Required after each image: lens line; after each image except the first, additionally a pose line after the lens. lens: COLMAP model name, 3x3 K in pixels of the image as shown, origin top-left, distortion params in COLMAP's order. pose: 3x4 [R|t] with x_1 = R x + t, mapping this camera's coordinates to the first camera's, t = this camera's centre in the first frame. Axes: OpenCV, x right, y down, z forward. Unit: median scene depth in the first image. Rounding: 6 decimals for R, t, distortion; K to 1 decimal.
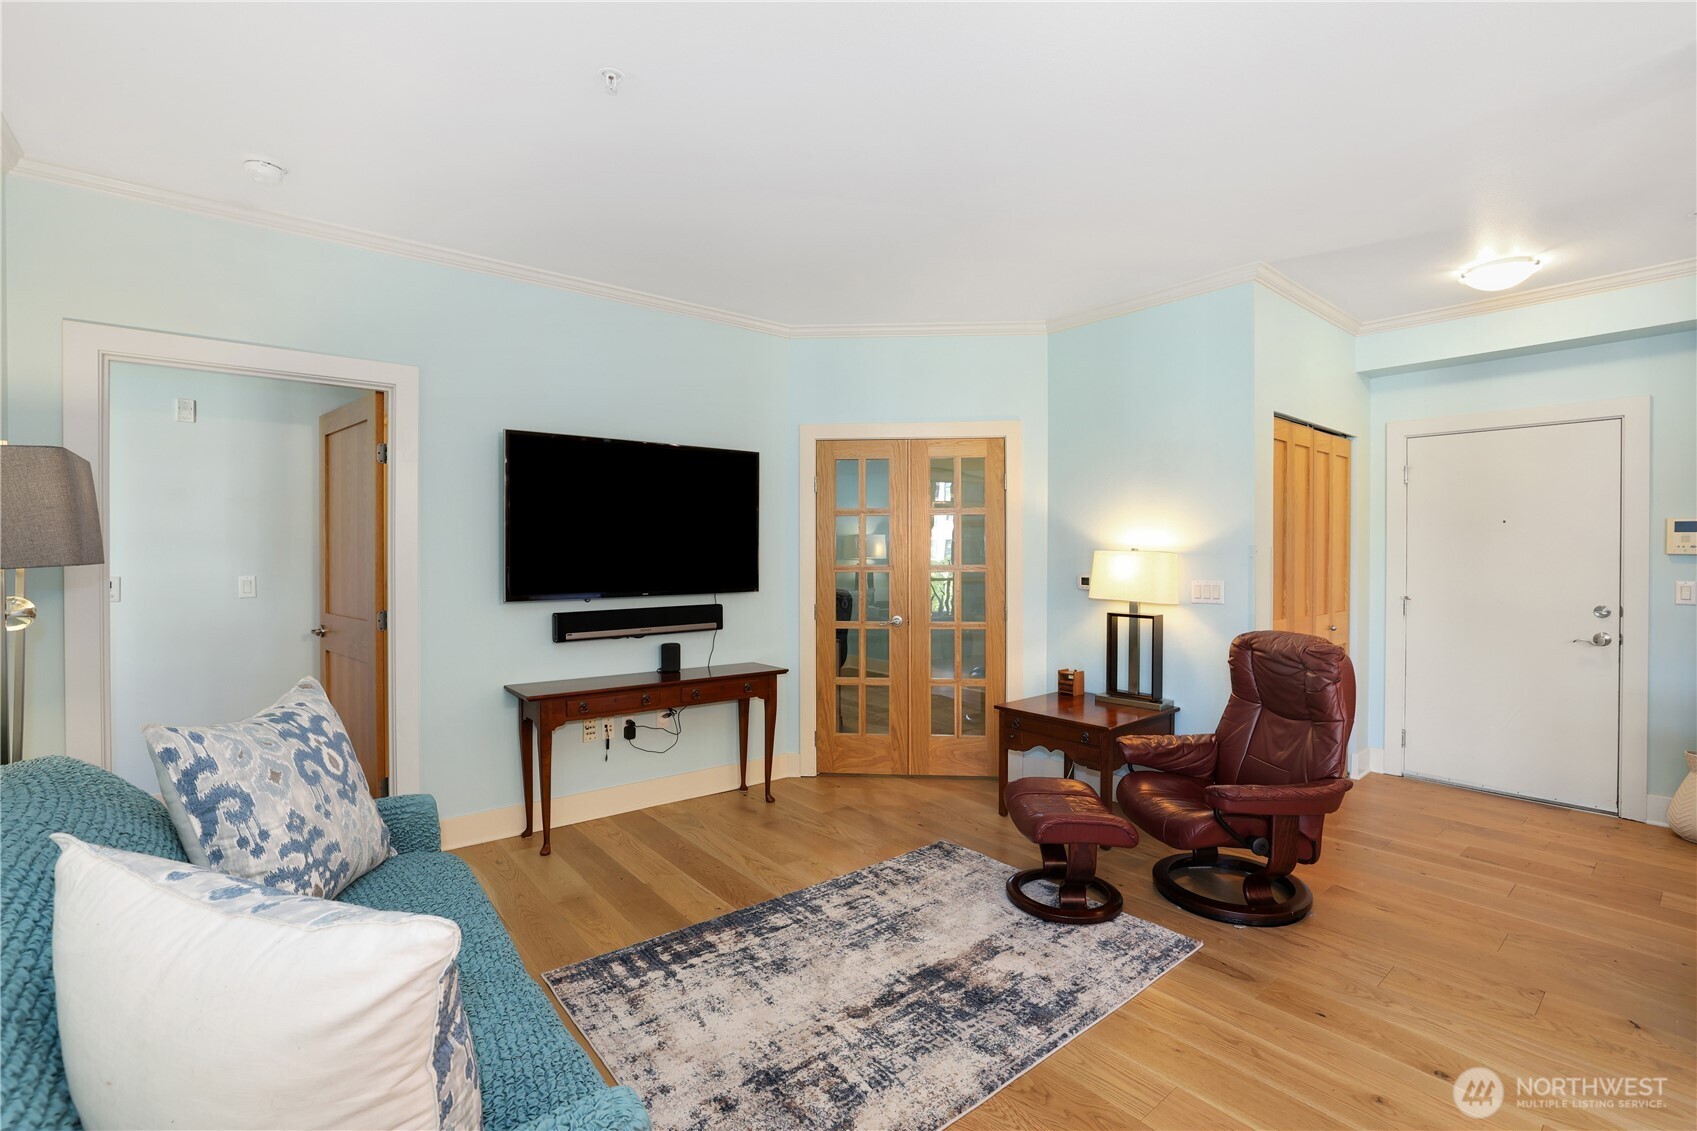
lens RADIAL K [[713.0, 0, 809.5], [0, 713.0, 571.5], [0, 0, 1]] dist [-0.018334, 0.007072]
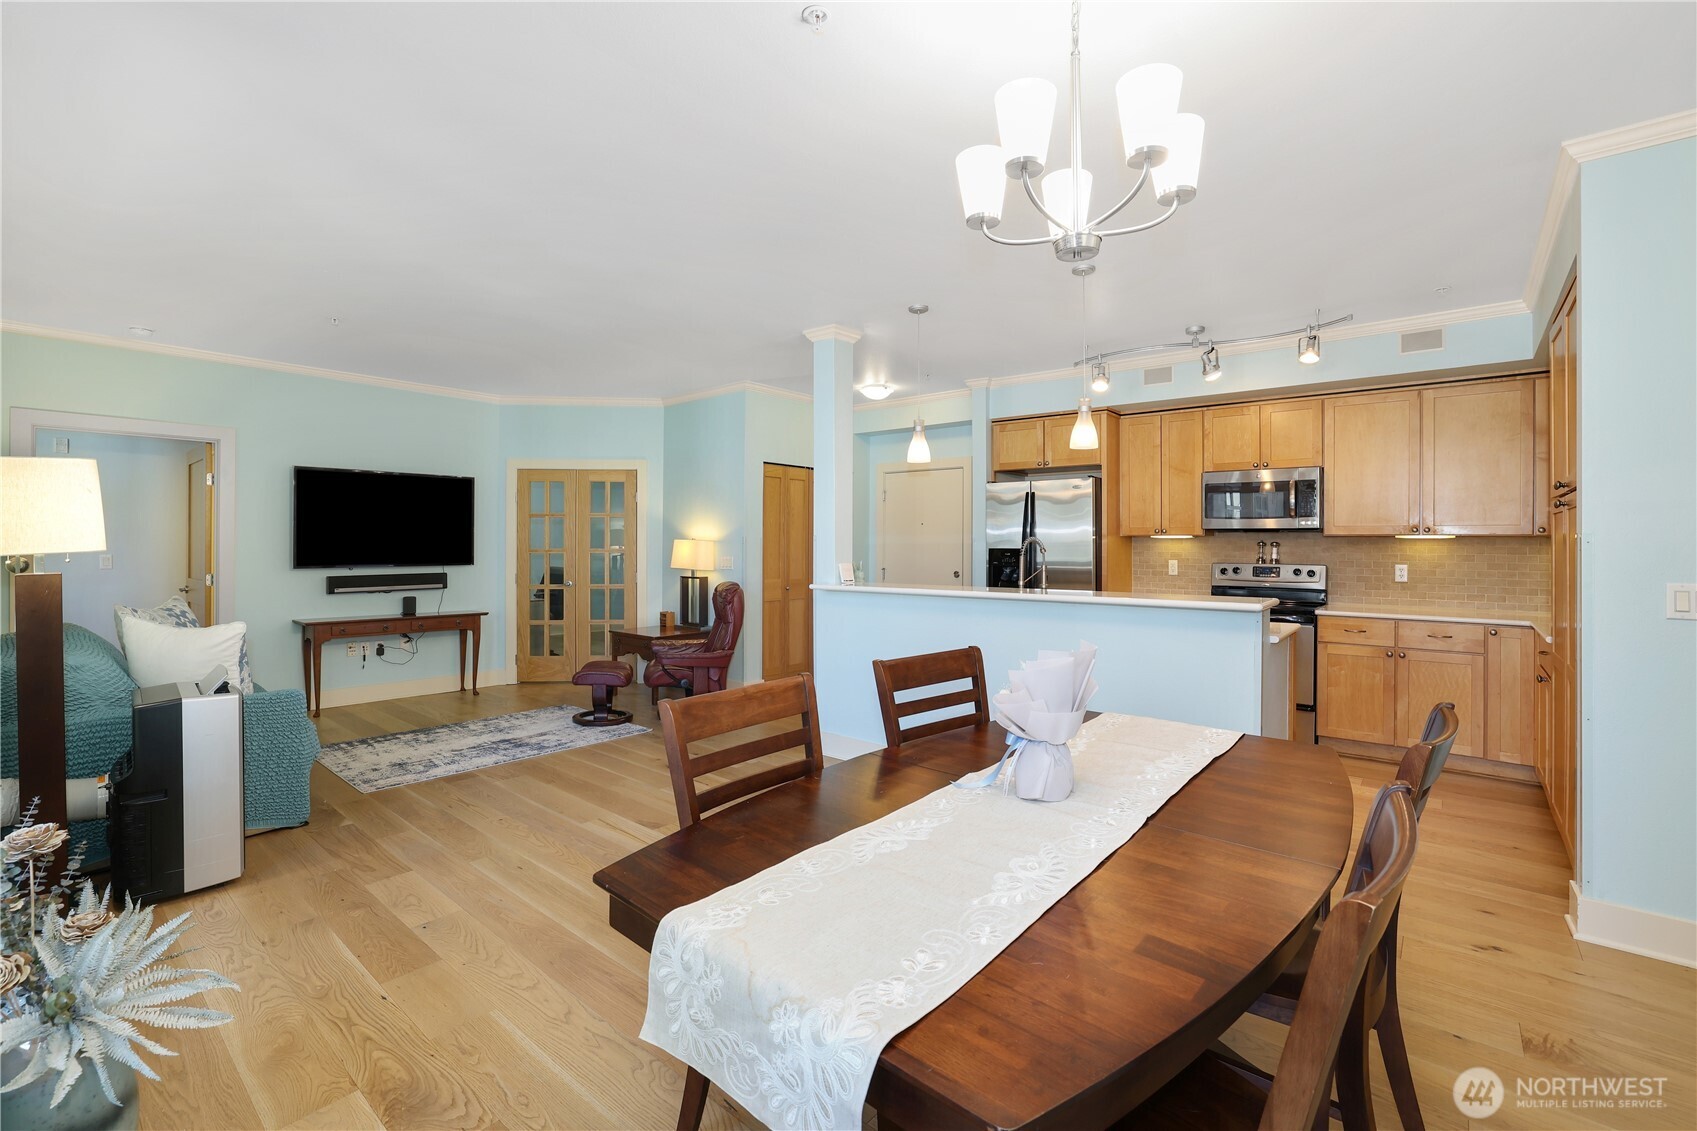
lens RADIAL K [[766.2, 0, 848.1], [0, 766.2, 572.7], [0, 0, 1]] dist [-0.027979, 0.004539]
pose [[0.983867, -0.002013, 0.178891, 0.472818], [0.000623, 0.999969, 0.007827, 0.035383], [-0.178901, -0.007590, 0.983838, -0.857139]]
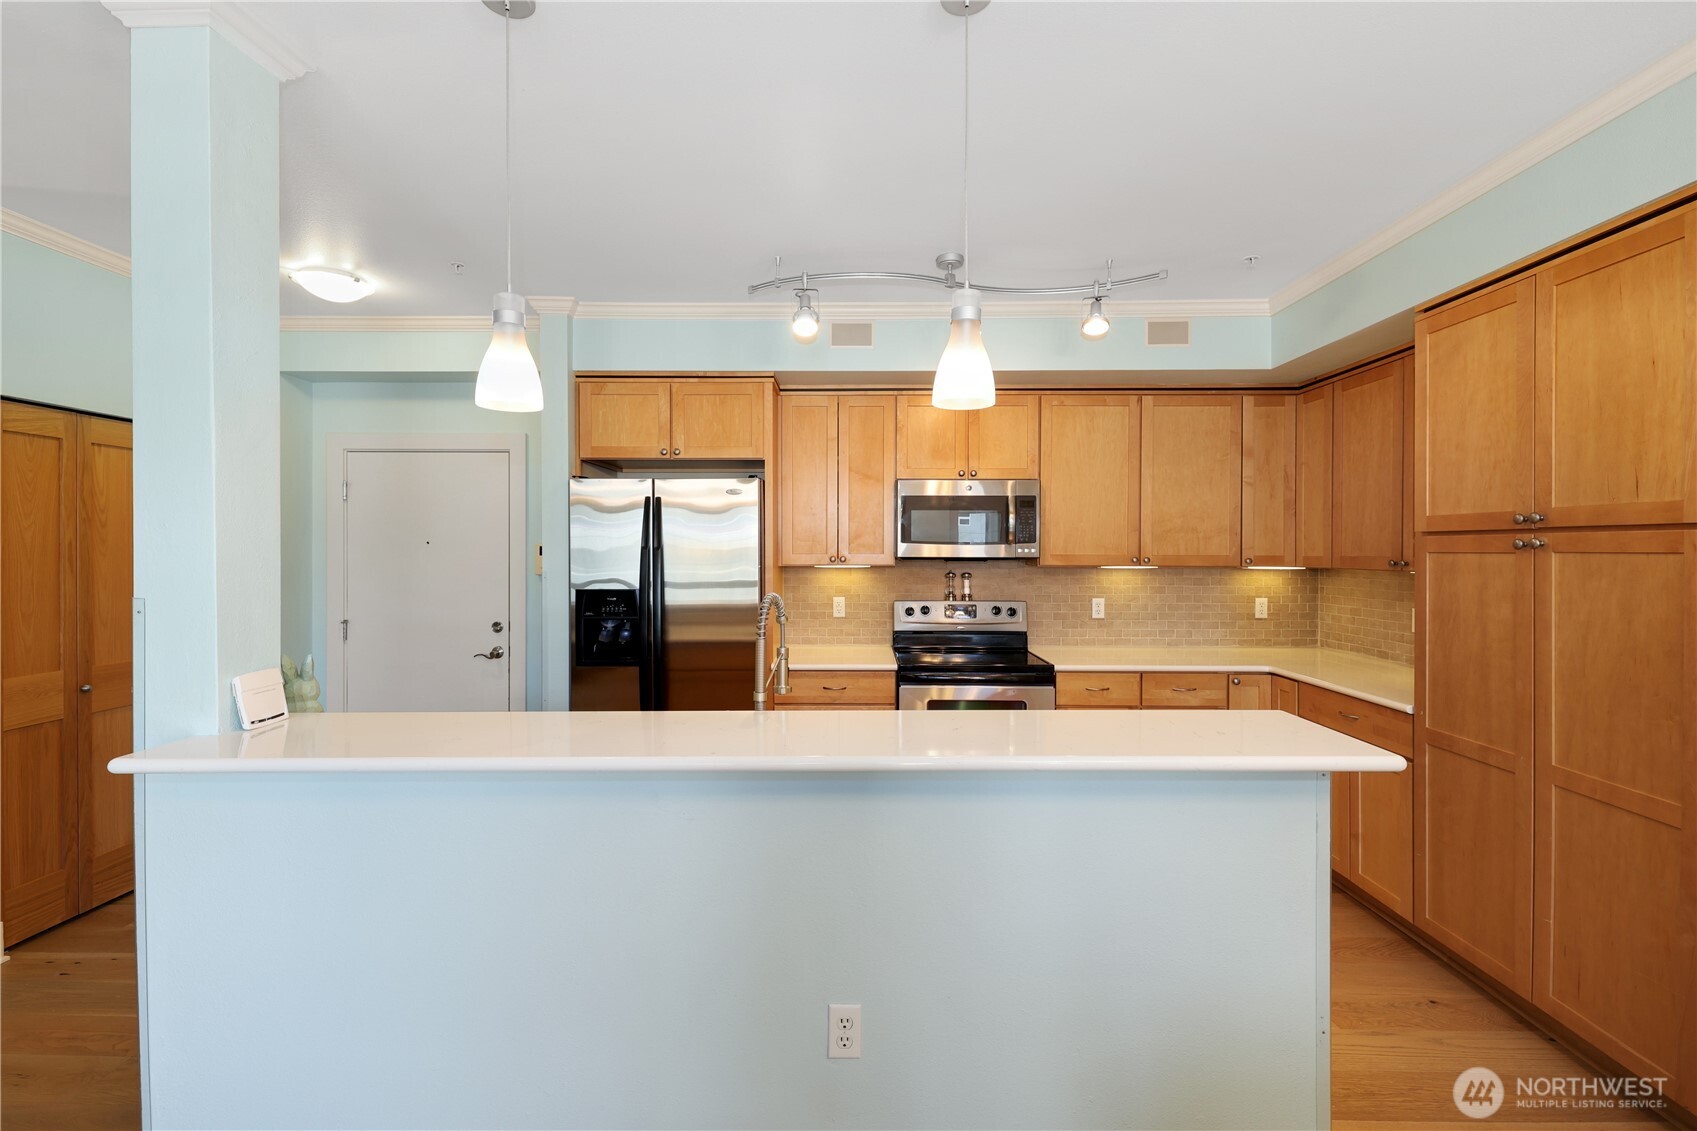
lens RADIAL K [[713.0, 0, 852.7], [0, 713.0, 552.0], [0, 0, 1]] dist [-0.018334, 0.007072]
pose [[0.641100, -0.003616, 0.767448, 0.603520], [0.021106, 0.999694, -0.012922, -0.031865], [-0.767167, 0.024482, 0.640980, -0.132555]]
